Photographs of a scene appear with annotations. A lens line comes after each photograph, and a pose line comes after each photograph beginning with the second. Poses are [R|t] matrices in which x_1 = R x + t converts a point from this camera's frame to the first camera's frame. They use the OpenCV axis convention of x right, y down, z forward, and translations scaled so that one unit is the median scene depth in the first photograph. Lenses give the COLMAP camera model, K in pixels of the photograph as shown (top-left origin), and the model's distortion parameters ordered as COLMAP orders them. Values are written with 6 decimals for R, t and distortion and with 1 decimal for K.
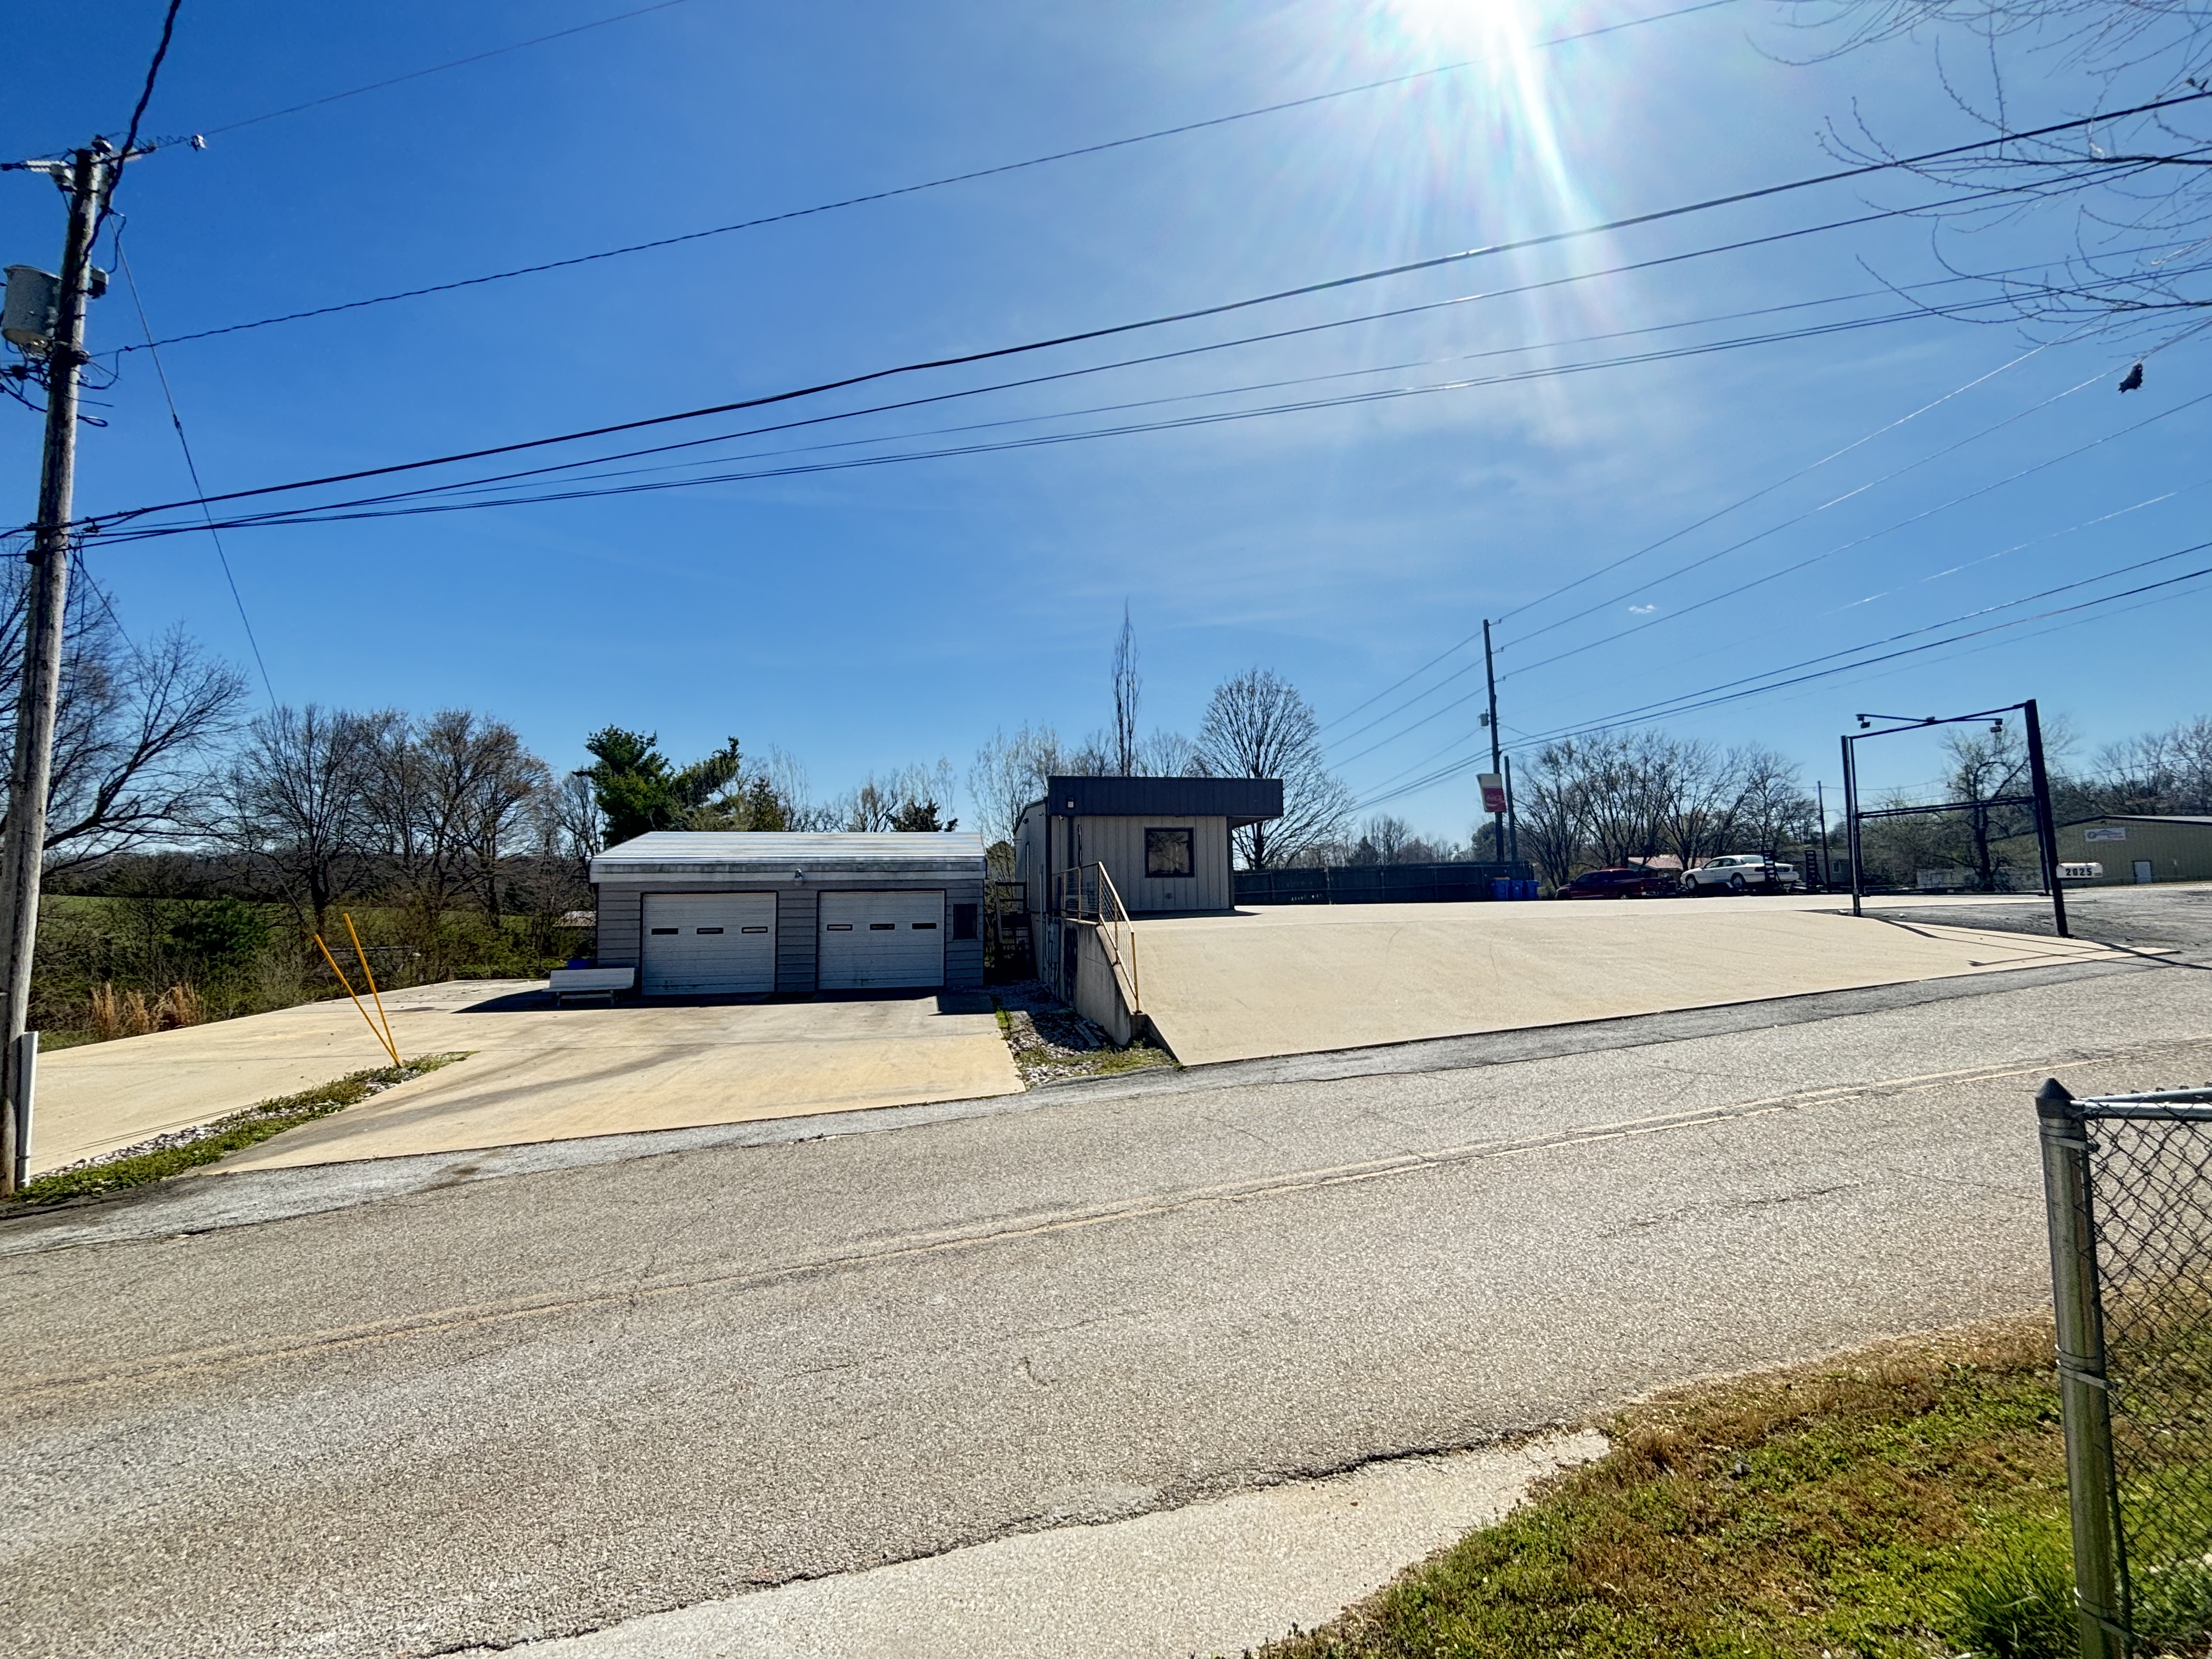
lens RADIAL K [[886.8, 0, 1106.0], [0, 886.8, 829.5], [0, 0, 1]] dist [-0.024005, -0.000117]
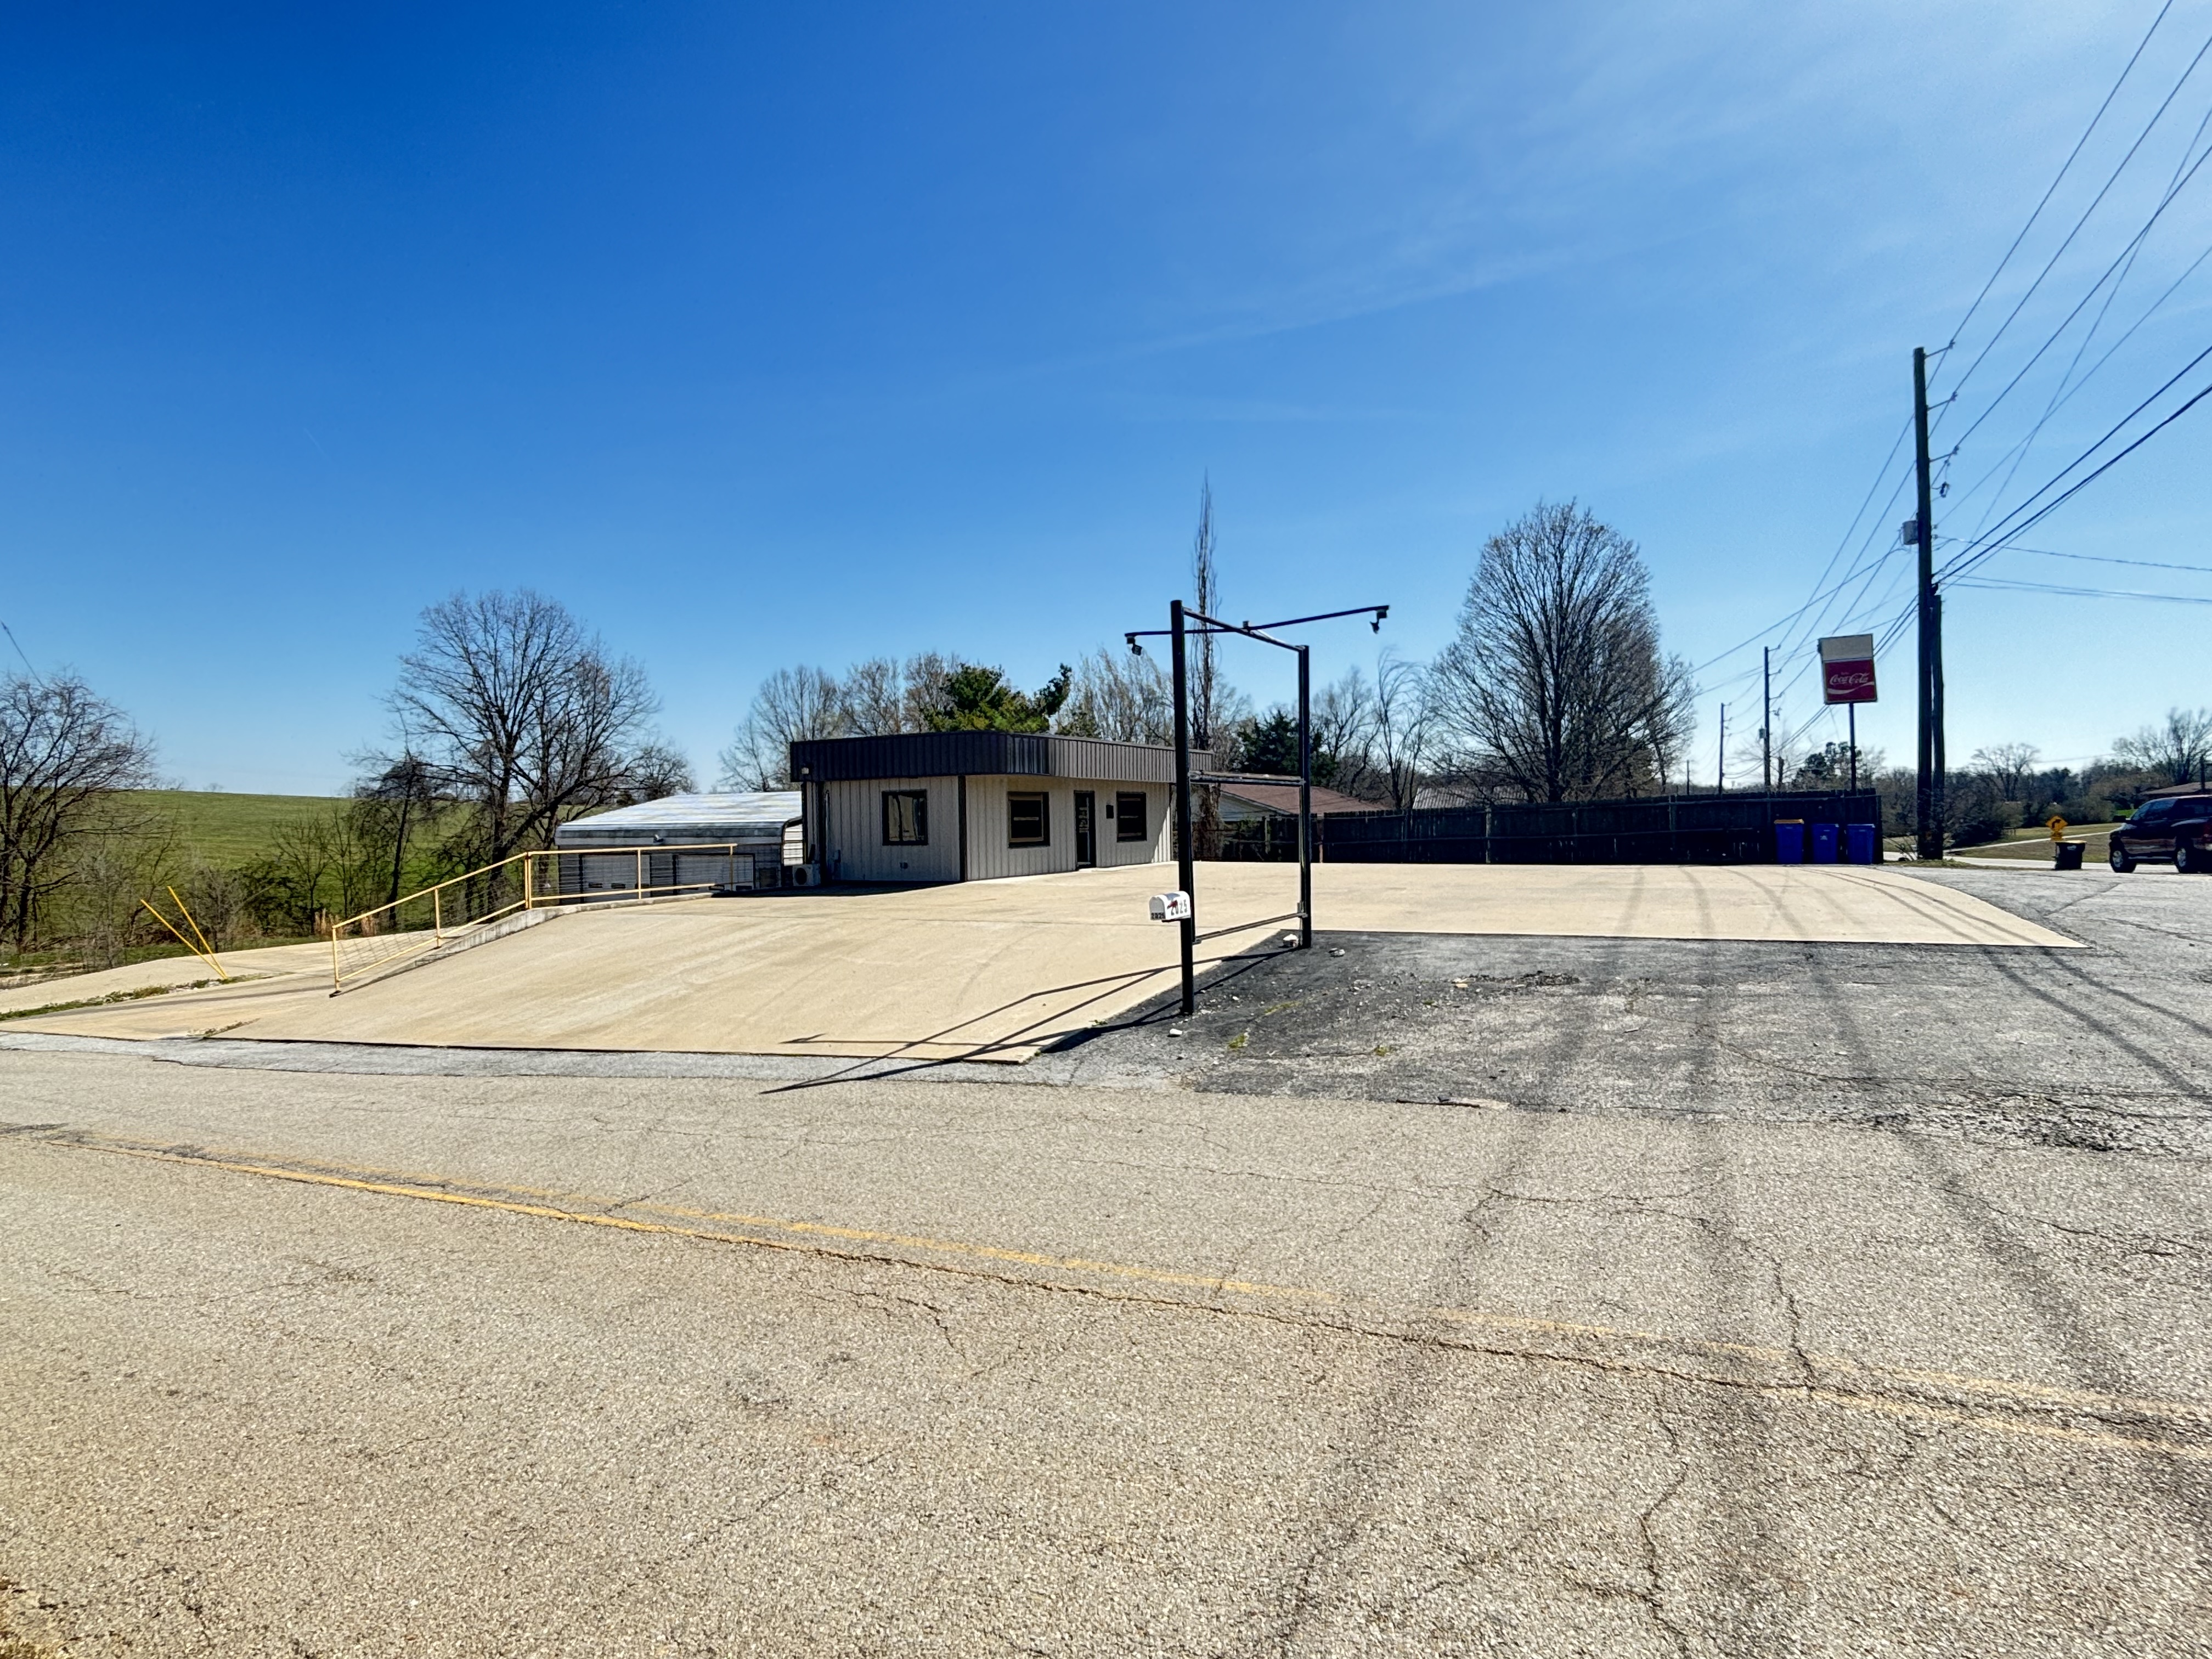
lens RADIAL K [[1106.4, 0, 1106.0], [0, 1106.4, 829.5], [0, 0, 1]] dist [0.001882, -0.000047]
pose [[0.775044, 0.007037, -0.631868, 0.940578], [0.051930, 0.995846, 0.074788, -0.036294], [0.629769, -0.090777, 0.771460, 0.252089]]
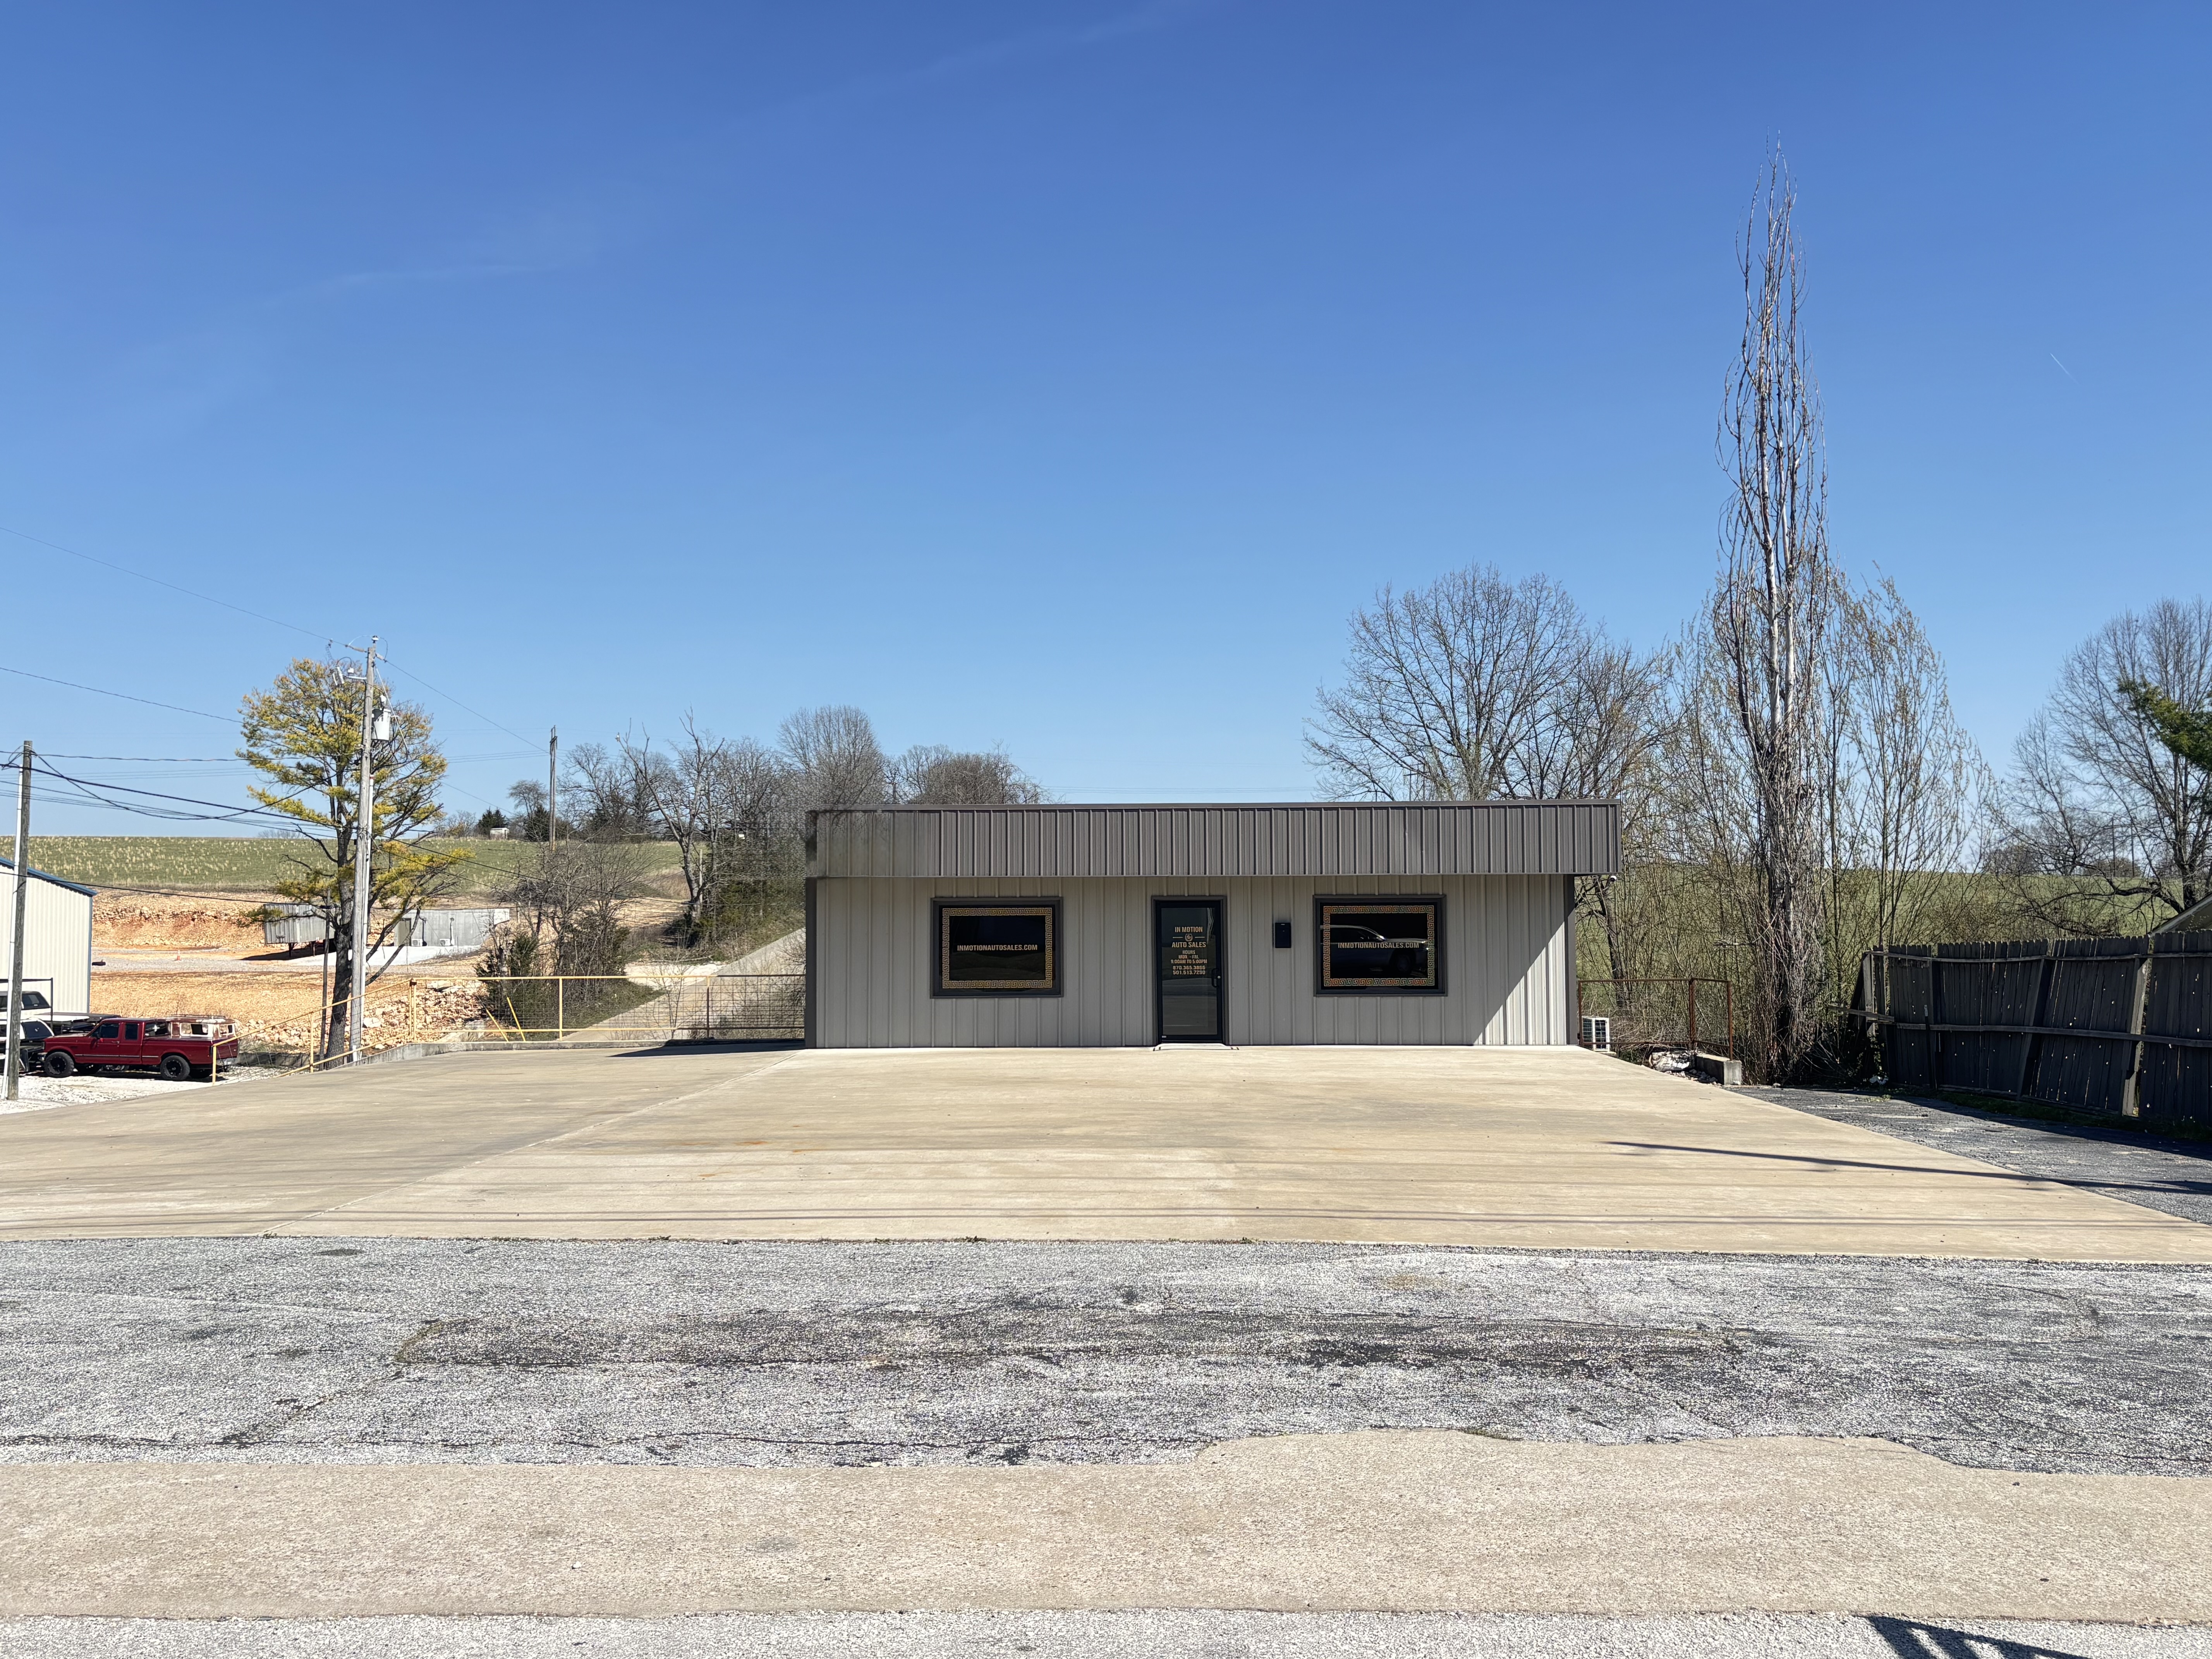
lens RADIAL K [[1869.1, 0, 1106.0], [0, 1869.1, 829.5], [0, 0, 1]] dist [-0.002457, -0.440362]
pose [[-0.265092, -0.027253, -0.963838, 1.228574], [0.080152, 0.995518, -0.050194, 0.027643], [0.960886, -0.090560, -0.261719, 1.498479]]
